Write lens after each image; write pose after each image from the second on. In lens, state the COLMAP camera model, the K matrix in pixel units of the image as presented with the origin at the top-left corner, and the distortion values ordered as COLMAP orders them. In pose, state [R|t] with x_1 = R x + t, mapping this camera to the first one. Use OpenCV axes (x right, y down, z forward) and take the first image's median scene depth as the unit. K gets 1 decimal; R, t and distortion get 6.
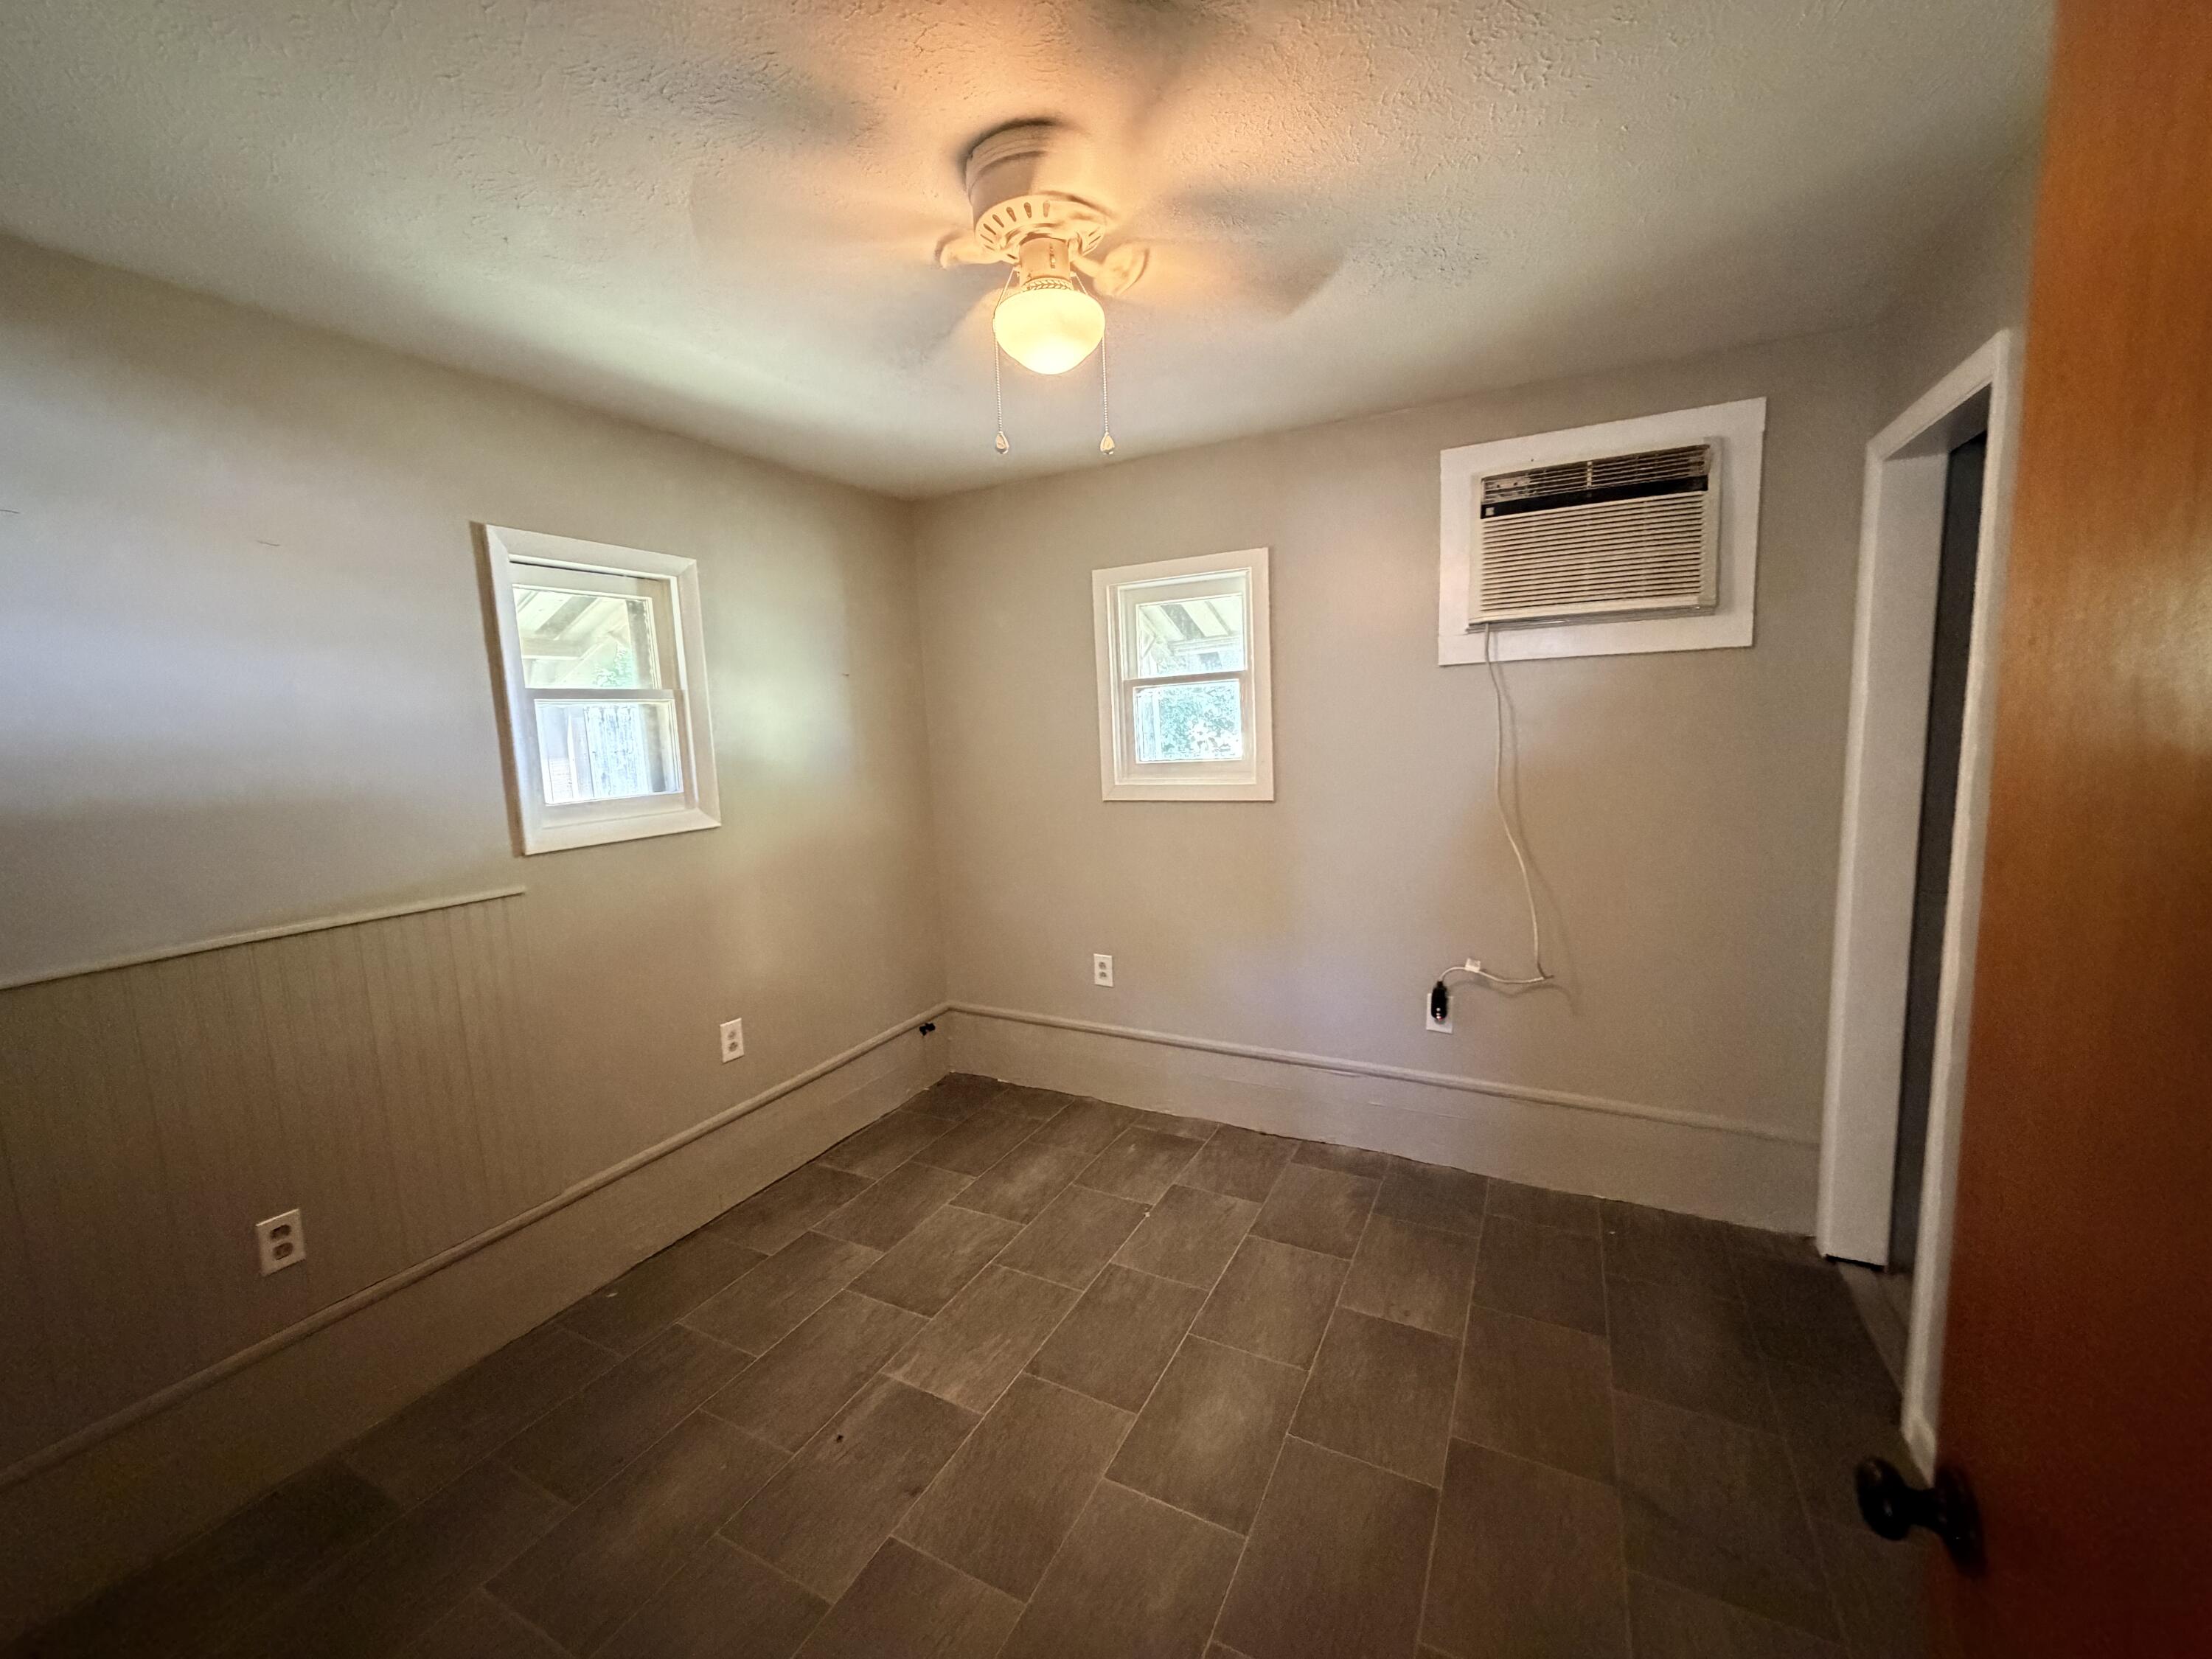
lens RADIAL K [[869.0, 0, 1095.6], [0, 869.0, 829.6], [0, 0, 1]] dist [-0.002803, 0.000263]
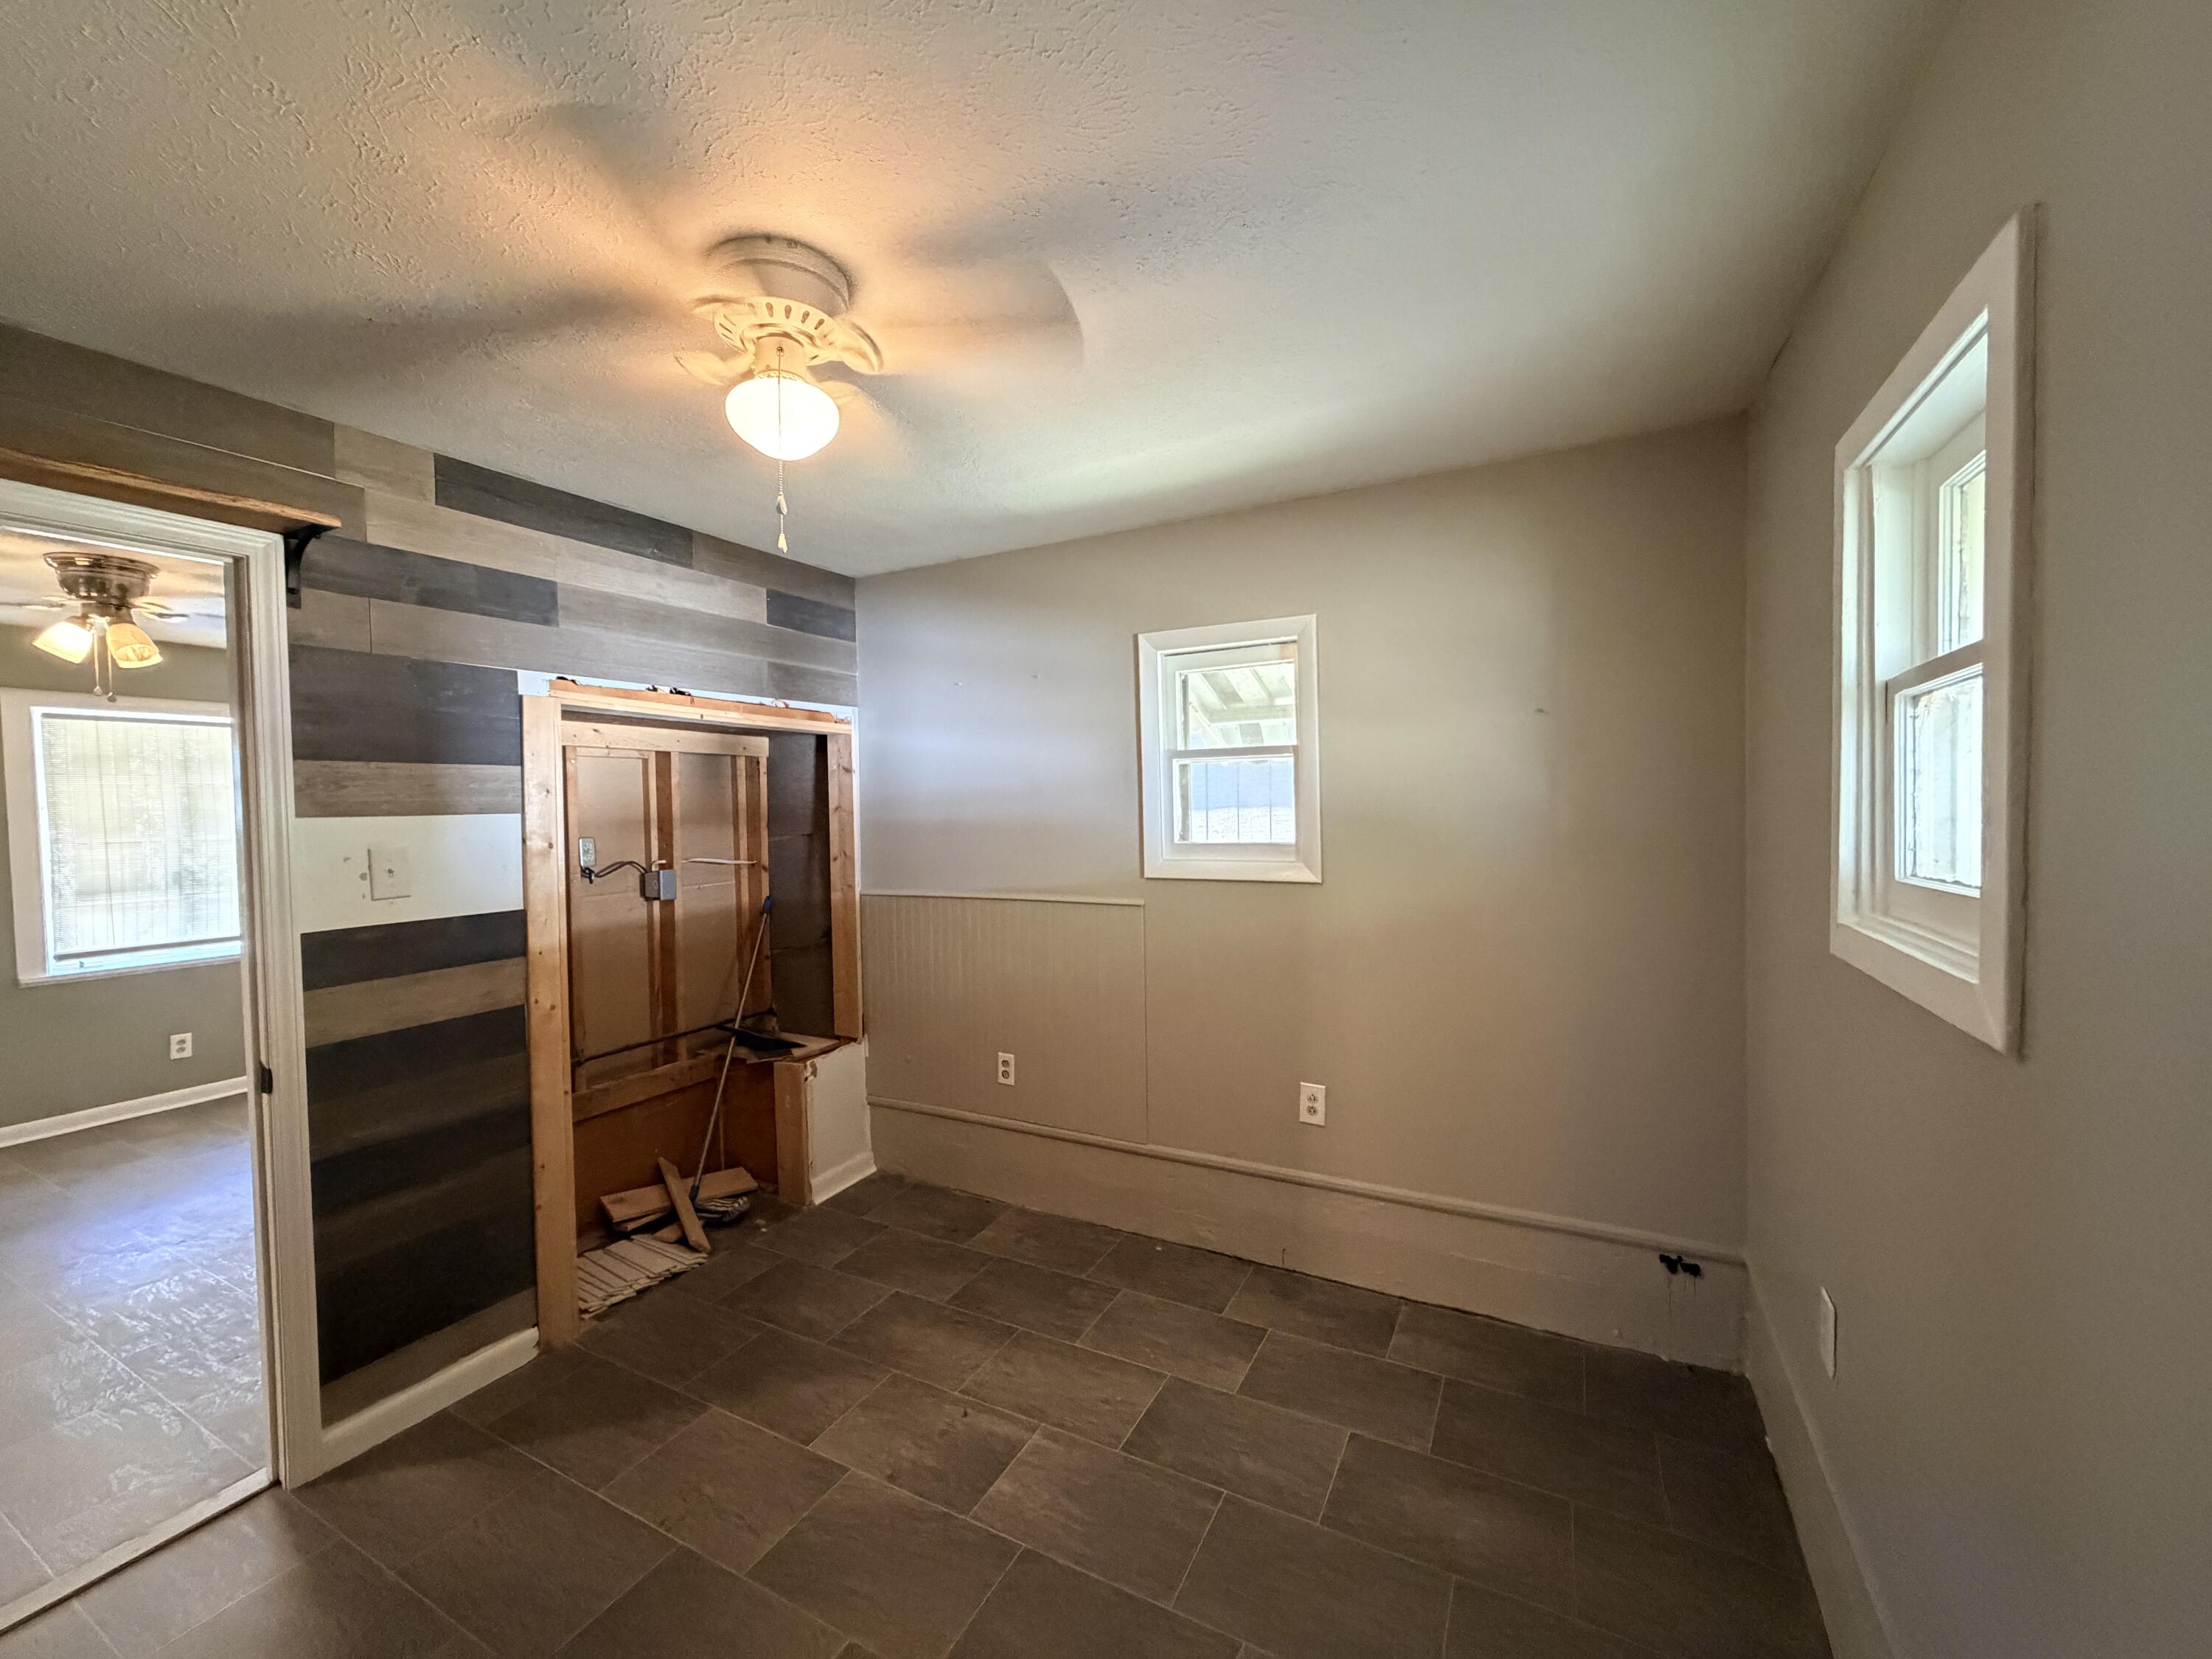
lens RADIAL K [[869.0, 0, 1094.3], [0, 869.0, 826.1], [0, 0, 1]] dist [-0.002803, 0.000263]
pose [[0.001107, 0.070674, -0.997499, 0.533902], [-0.103089, 0.992193, 0.070184, -0.108930], [0.994672, 0.102753, 0.008384, 0.735532]]
